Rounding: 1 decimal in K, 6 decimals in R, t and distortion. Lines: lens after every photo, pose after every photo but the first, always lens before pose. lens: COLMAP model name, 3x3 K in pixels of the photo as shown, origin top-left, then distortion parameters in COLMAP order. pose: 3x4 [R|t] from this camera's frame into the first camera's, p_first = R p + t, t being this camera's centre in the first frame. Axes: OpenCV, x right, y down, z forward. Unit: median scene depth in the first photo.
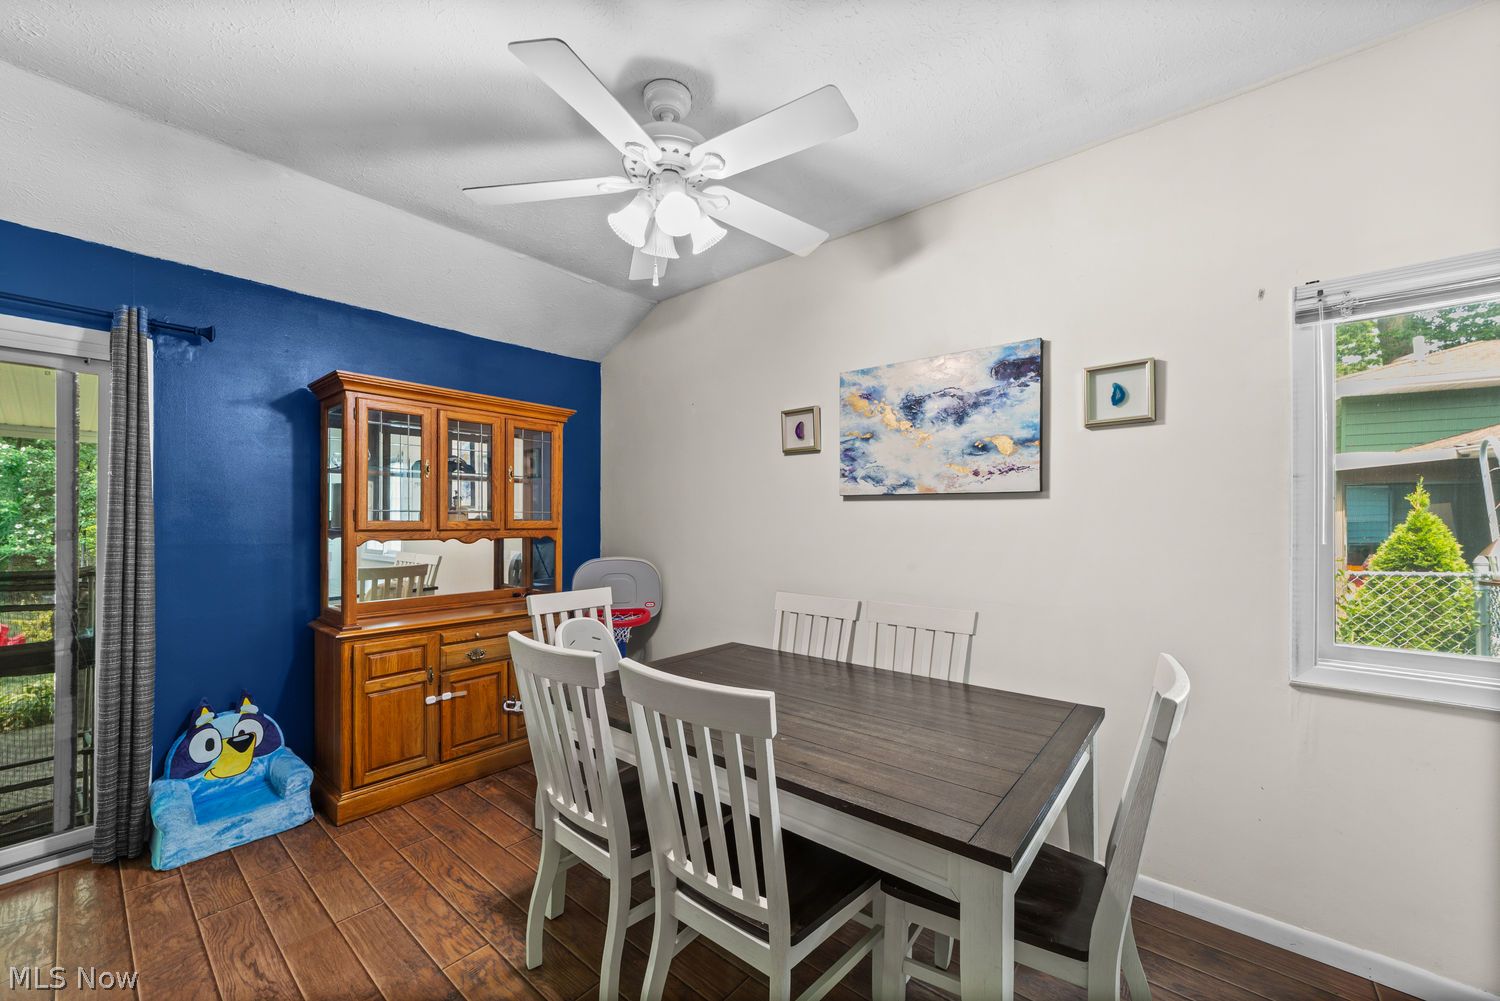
lens RADIAL K [[582.9, 0, 766.9], [0, 582.9, 525.8], [0, 0, 1]] dist [-0.011394, 0.004243]
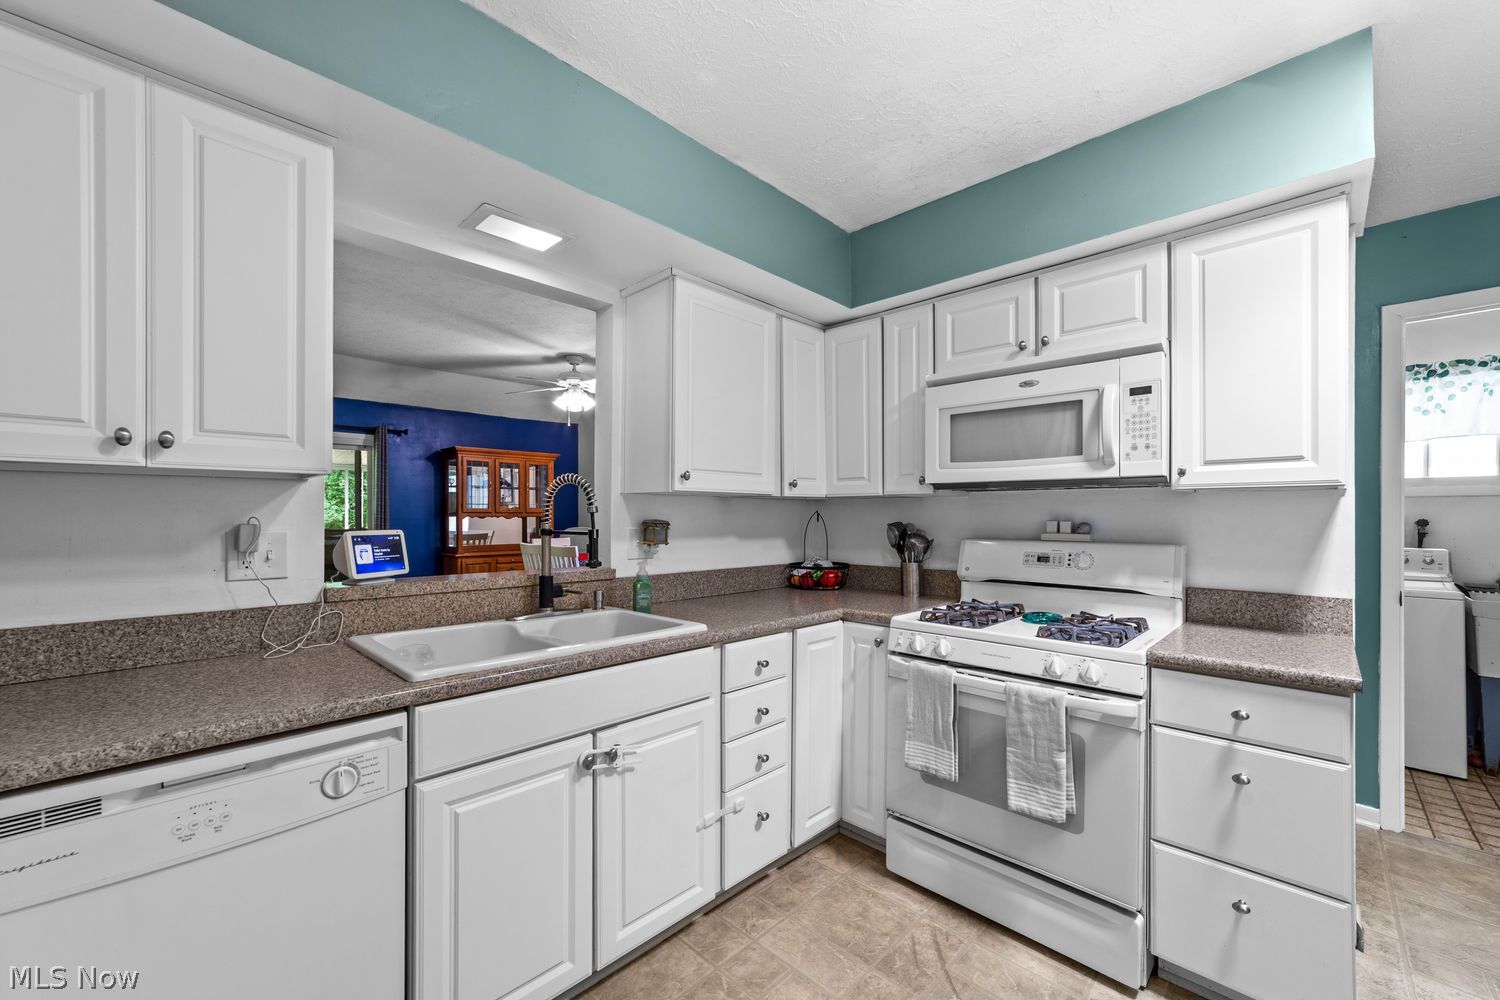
lens RADIAL K [[582.9, 0, 757.2], [0, 582.9, 511.1], [0, 0, 1]] dist [-0.011394, 0.004243]
pose [[0.996768, -0.004546, -0.080202, 0.582138], [0.003709, 0.999937, -0.010579, 0.027190], [0.080245, 0.010248, 0.996722, -1.084037]]
